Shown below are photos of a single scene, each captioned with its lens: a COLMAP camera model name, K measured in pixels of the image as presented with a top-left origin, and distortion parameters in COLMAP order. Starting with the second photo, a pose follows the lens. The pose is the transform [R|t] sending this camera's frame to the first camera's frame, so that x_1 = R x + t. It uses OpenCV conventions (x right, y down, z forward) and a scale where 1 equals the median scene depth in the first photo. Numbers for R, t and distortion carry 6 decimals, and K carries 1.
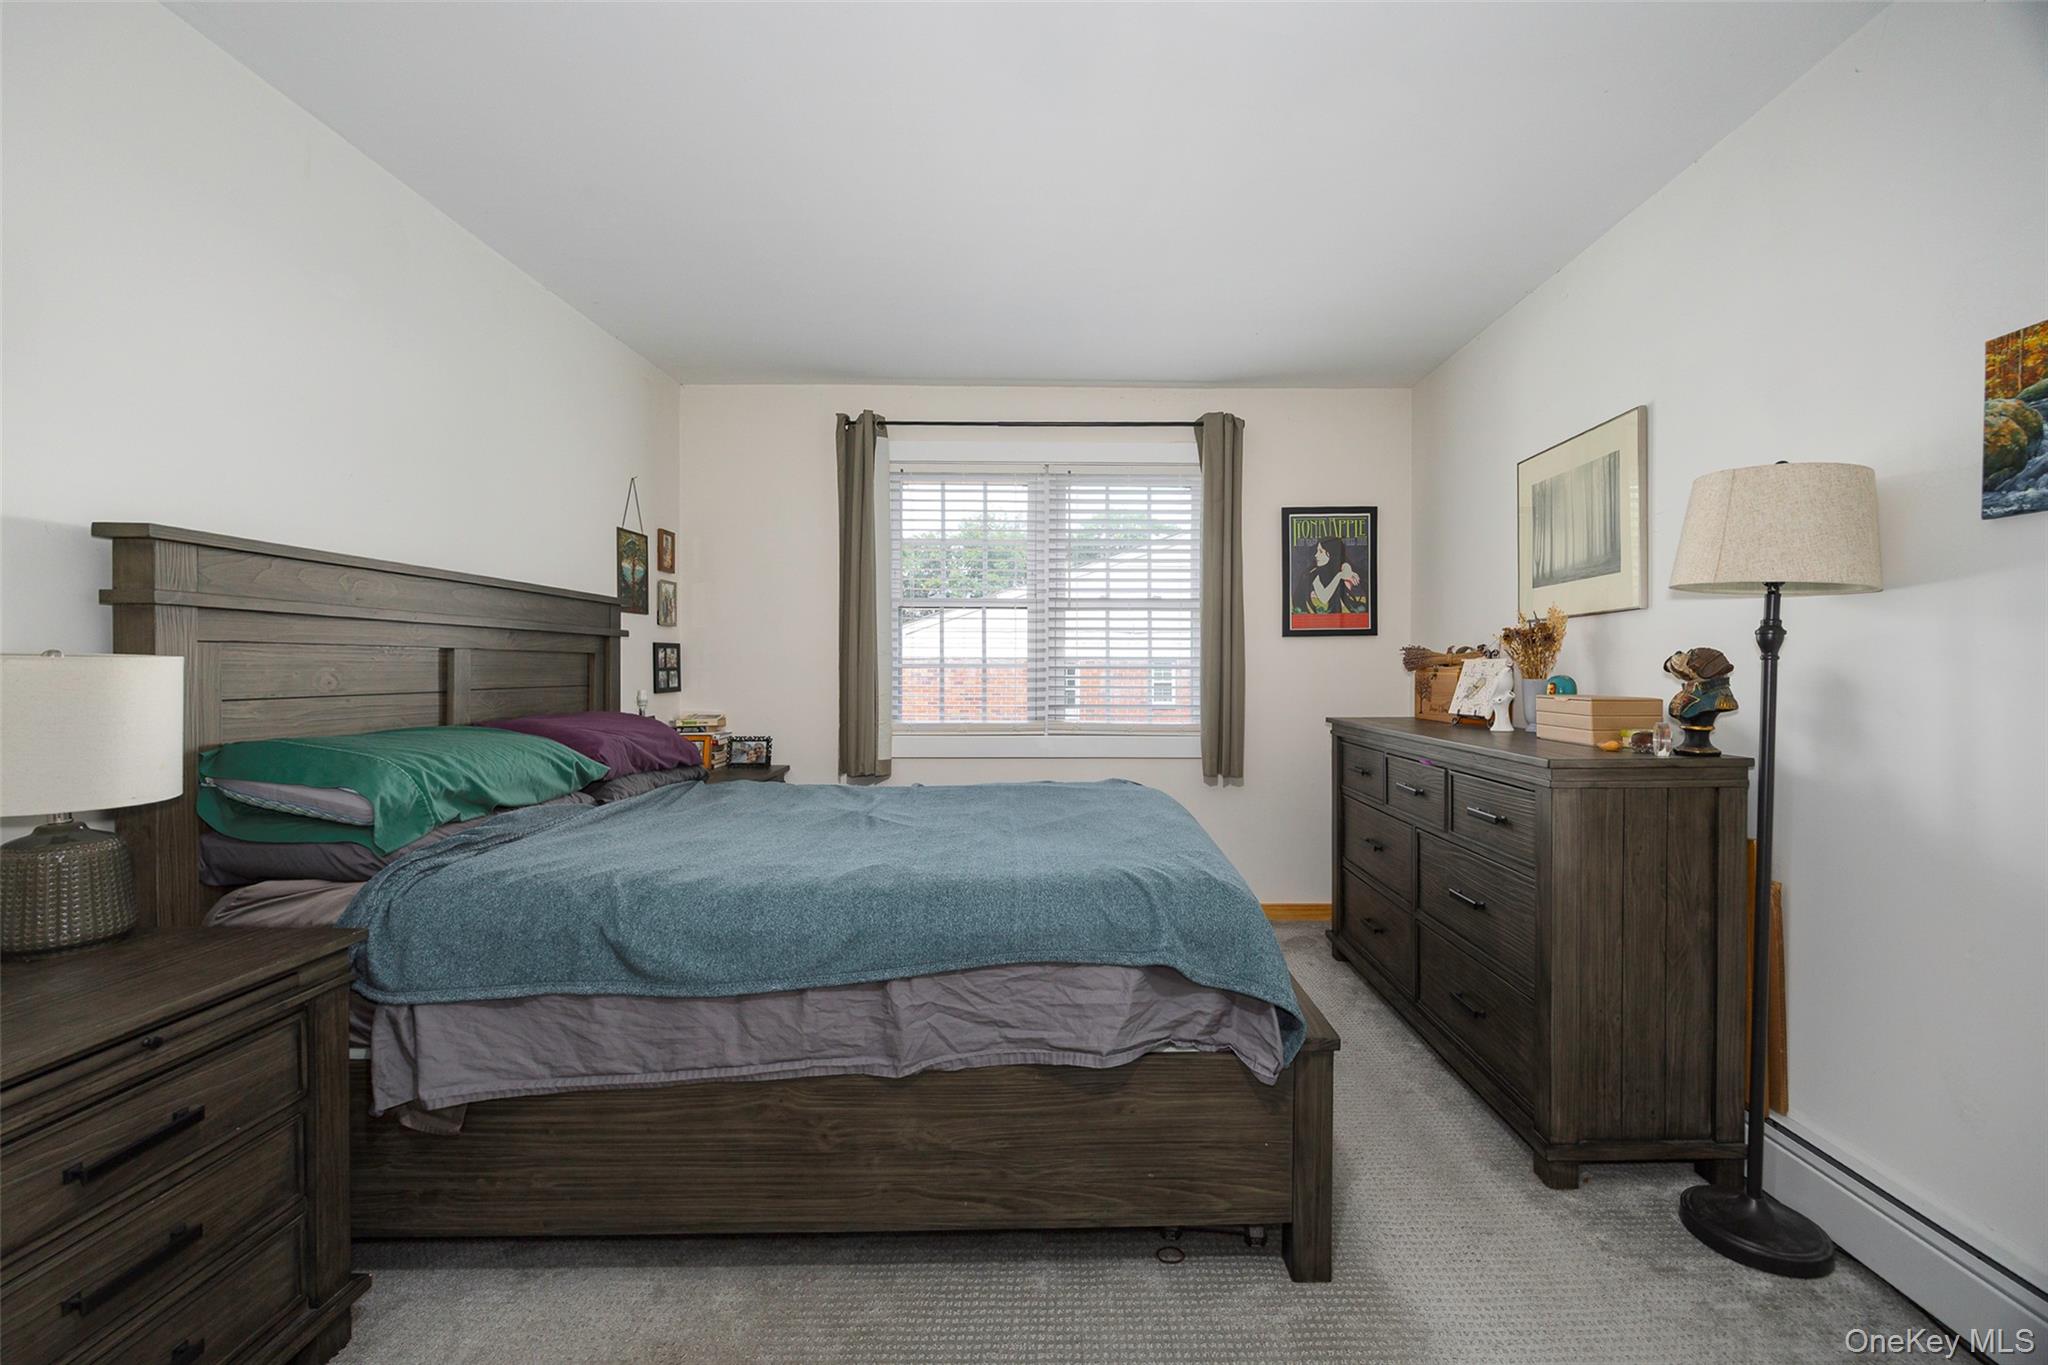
lens RADIAL K [[798.4, 0, 1017.0], [0, 798.4, 674.1], [0, 0, 1]] dist [-0.003443, -0.000198]
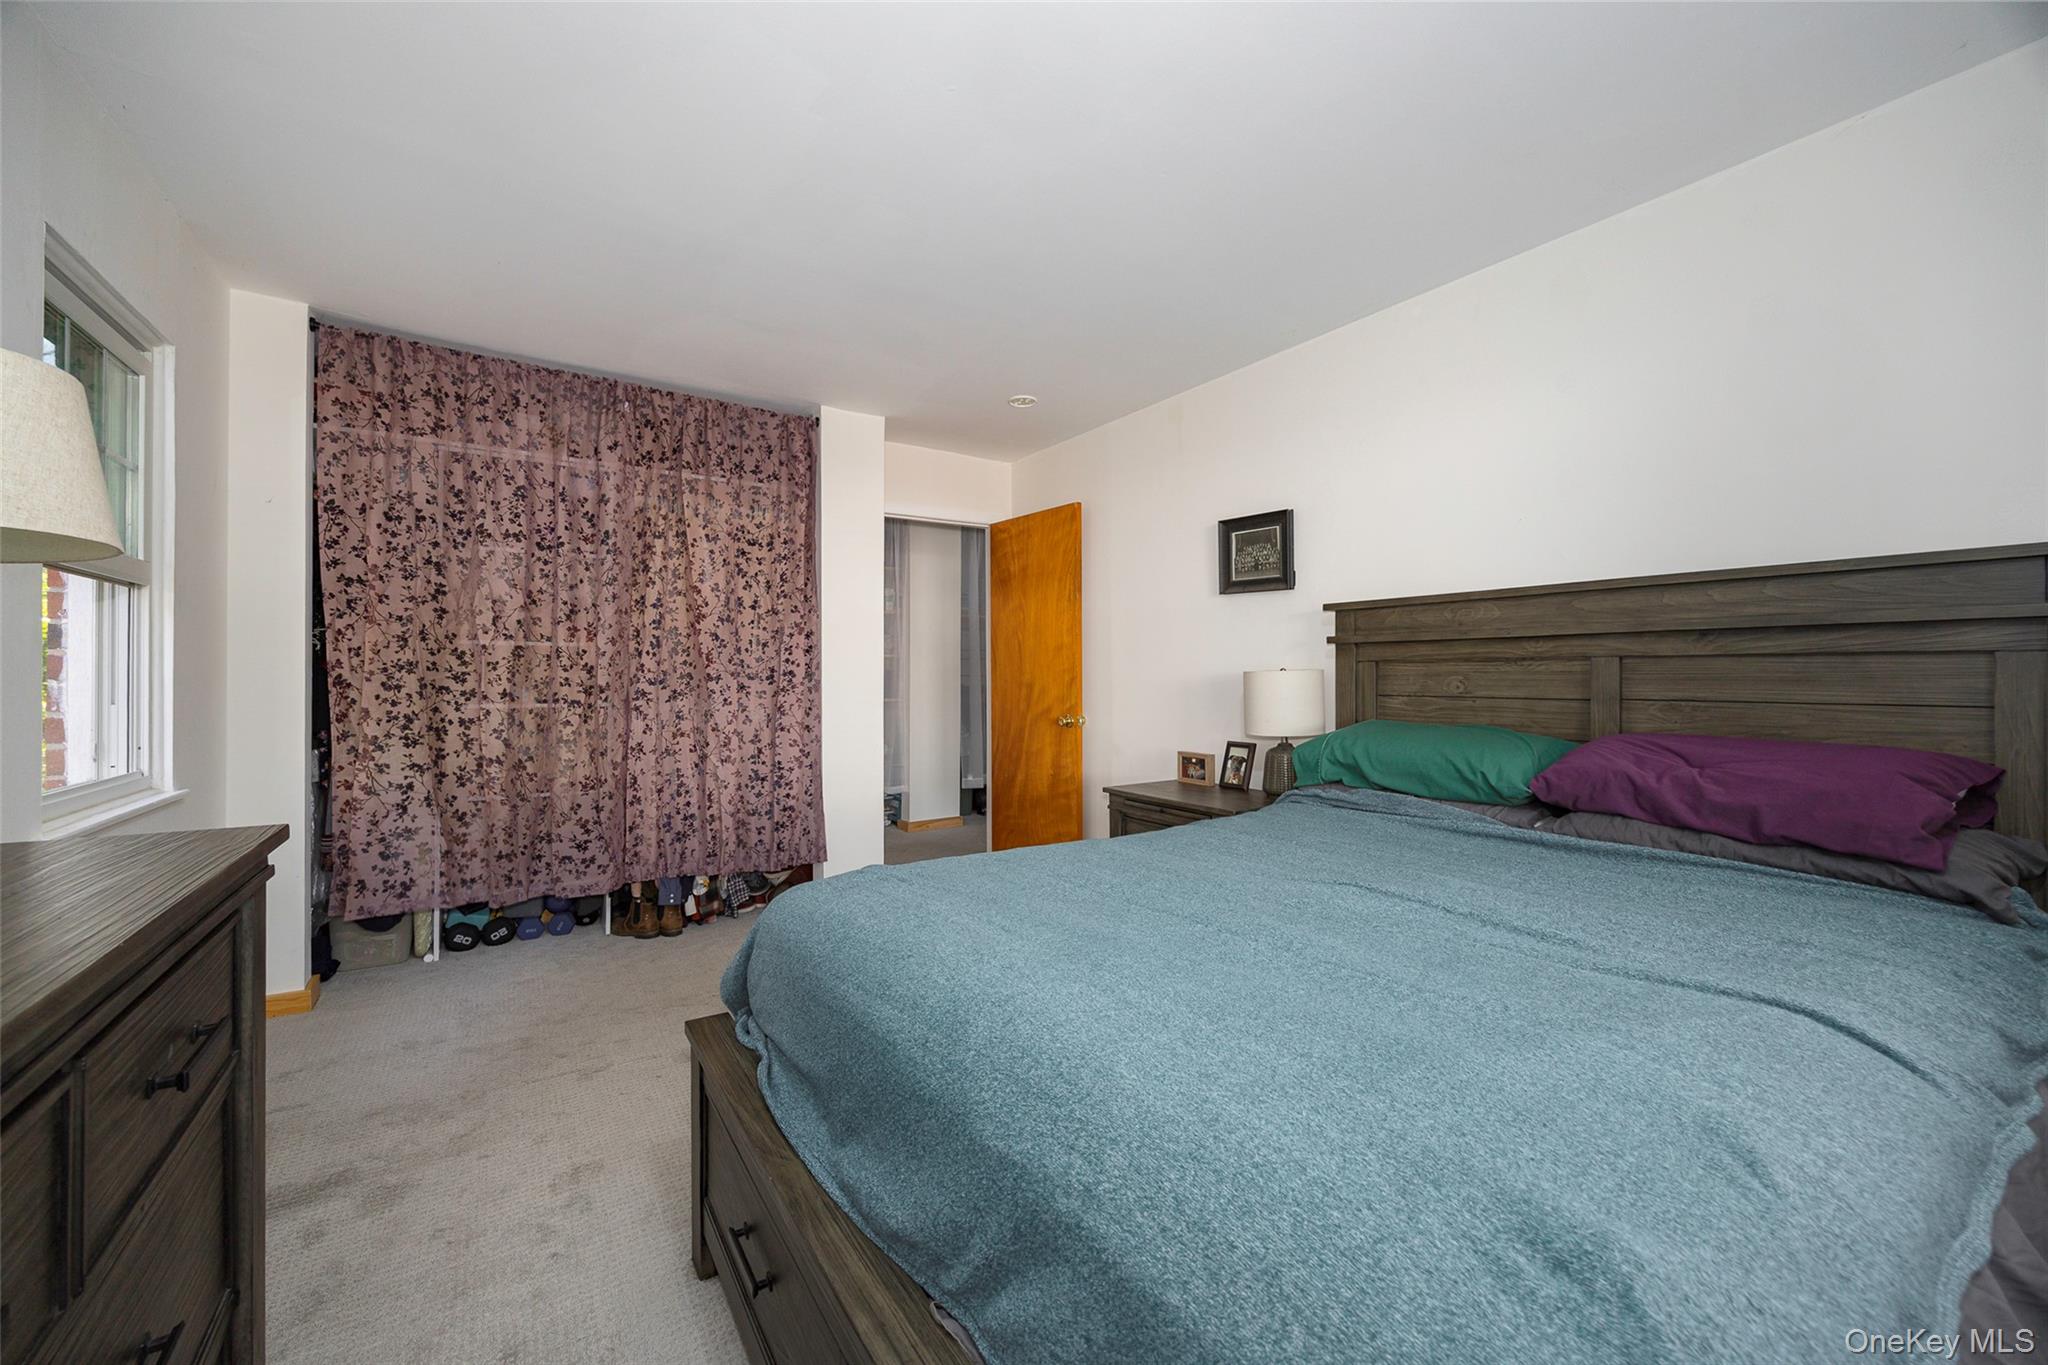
lens RADIAL K [[798.4, 0, 1017.0], [0, 798.4, 674.1], [0, 0, 1]] dist [-0.003443, -0.000198]
pose [[-0.775989, -0.006464, -0.630713, 0.555743], [-0.012475, 0.999909, 0.005100, -0.008238], [0.630623, 0.011826, -0.775999, 1.518106]]
